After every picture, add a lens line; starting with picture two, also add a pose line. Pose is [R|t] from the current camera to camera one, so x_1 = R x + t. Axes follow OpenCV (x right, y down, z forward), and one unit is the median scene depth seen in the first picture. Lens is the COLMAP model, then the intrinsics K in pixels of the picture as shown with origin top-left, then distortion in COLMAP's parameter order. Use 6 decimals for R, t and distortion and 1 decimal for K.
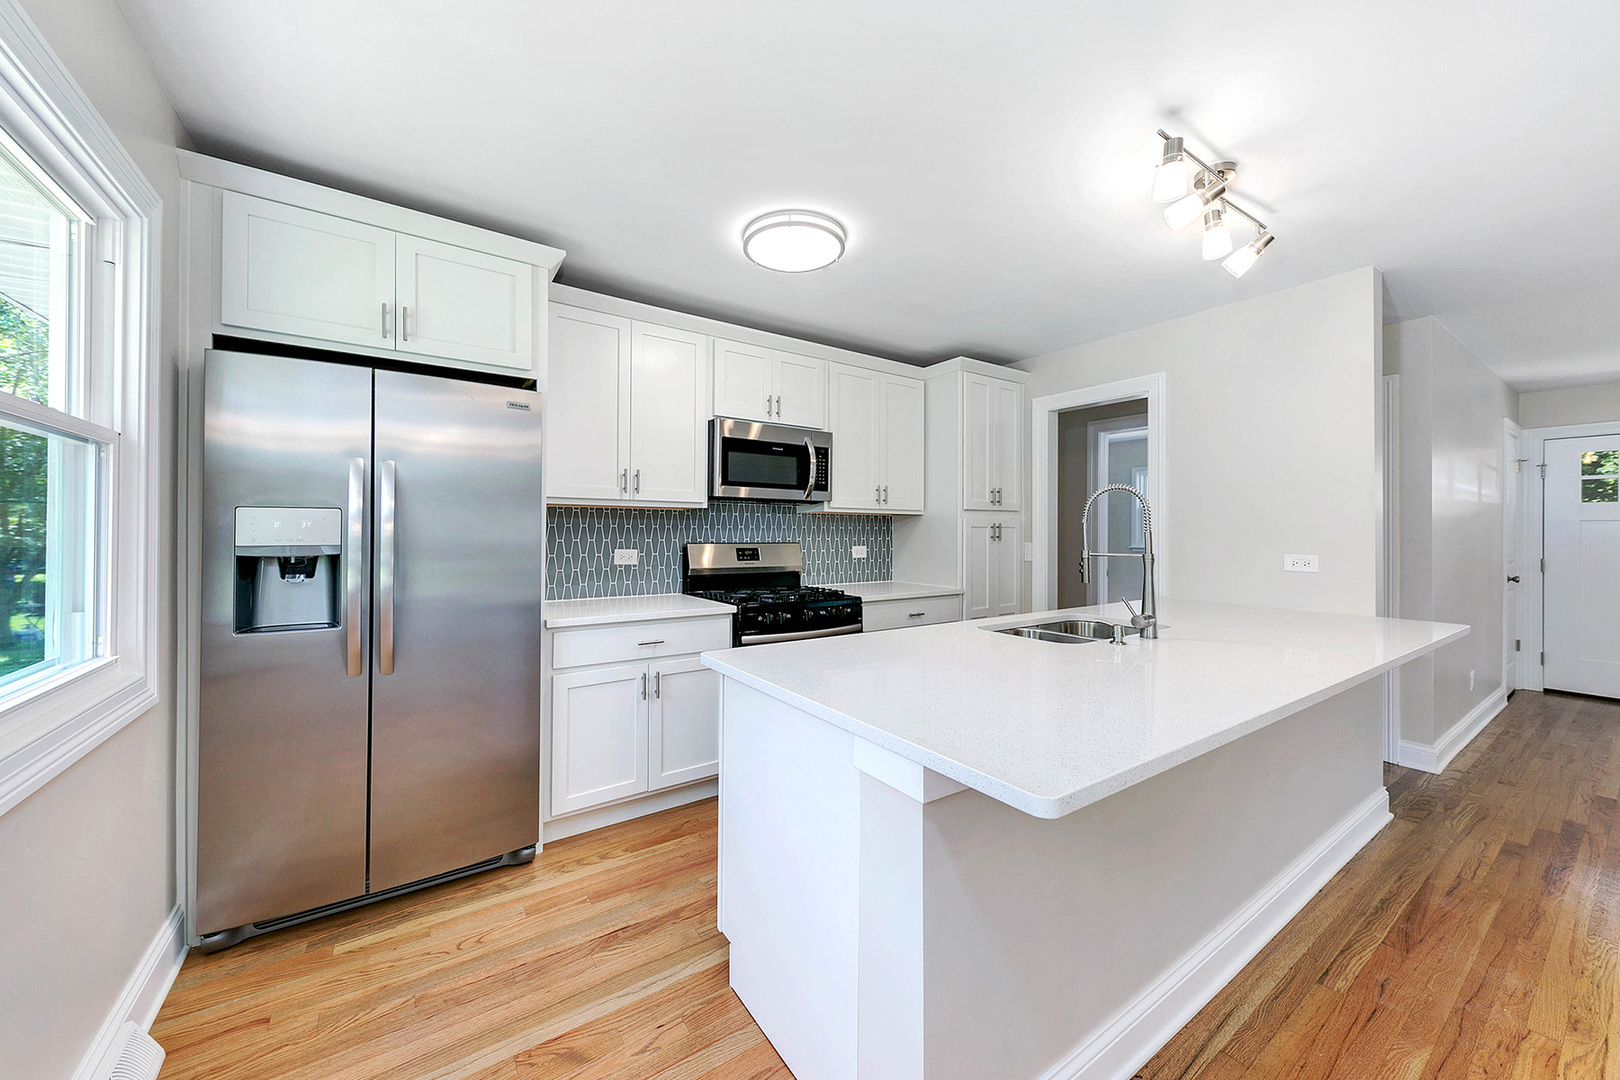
lens RADIAL K [[585.9, 0, 810.8], [0, 585.9, 537.1], [0, 0, 1]] dist [0.002796, 0.000112]
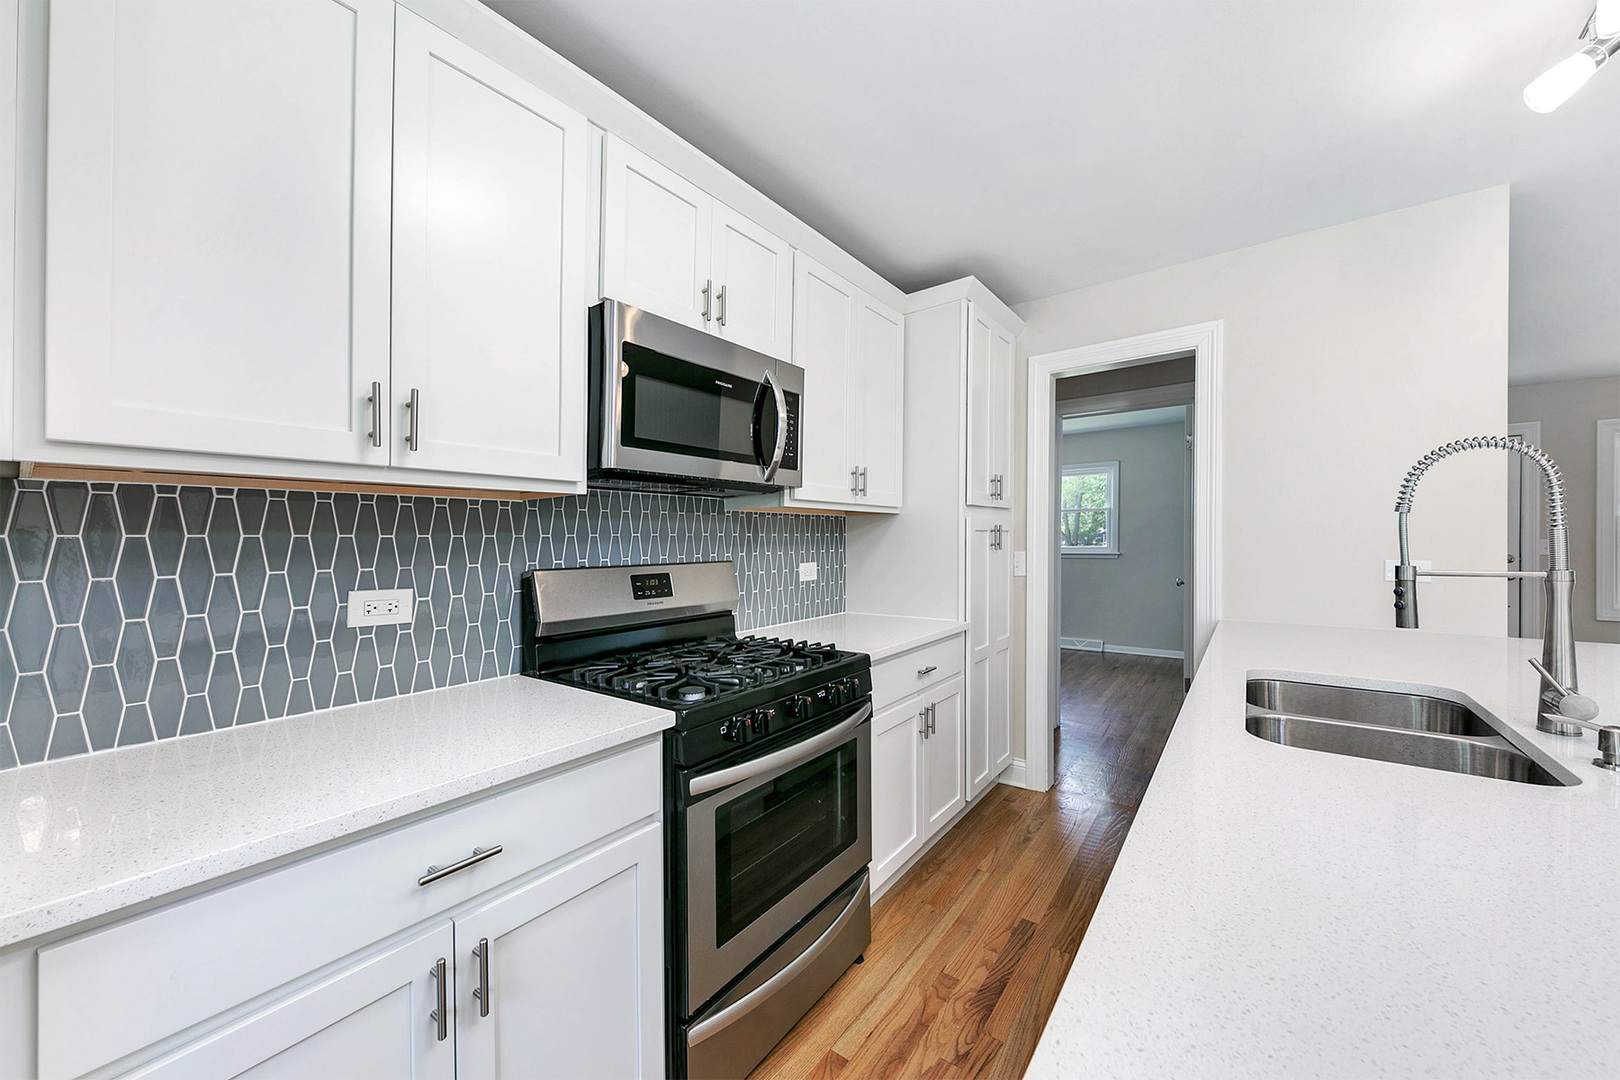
lens RADIAL K [[585.9, 0, 816.1], [0, 585.9, 530.3], [0, 0, 1]] dist [0.002796, 0.000112]
pose [[0.948448, -0.012916, 0.316669, -0.140262], [0.022371, 0.999405, -0.026239, -0.004387], [-0.316142, 0.031970, 0.948173, 0.462840]]
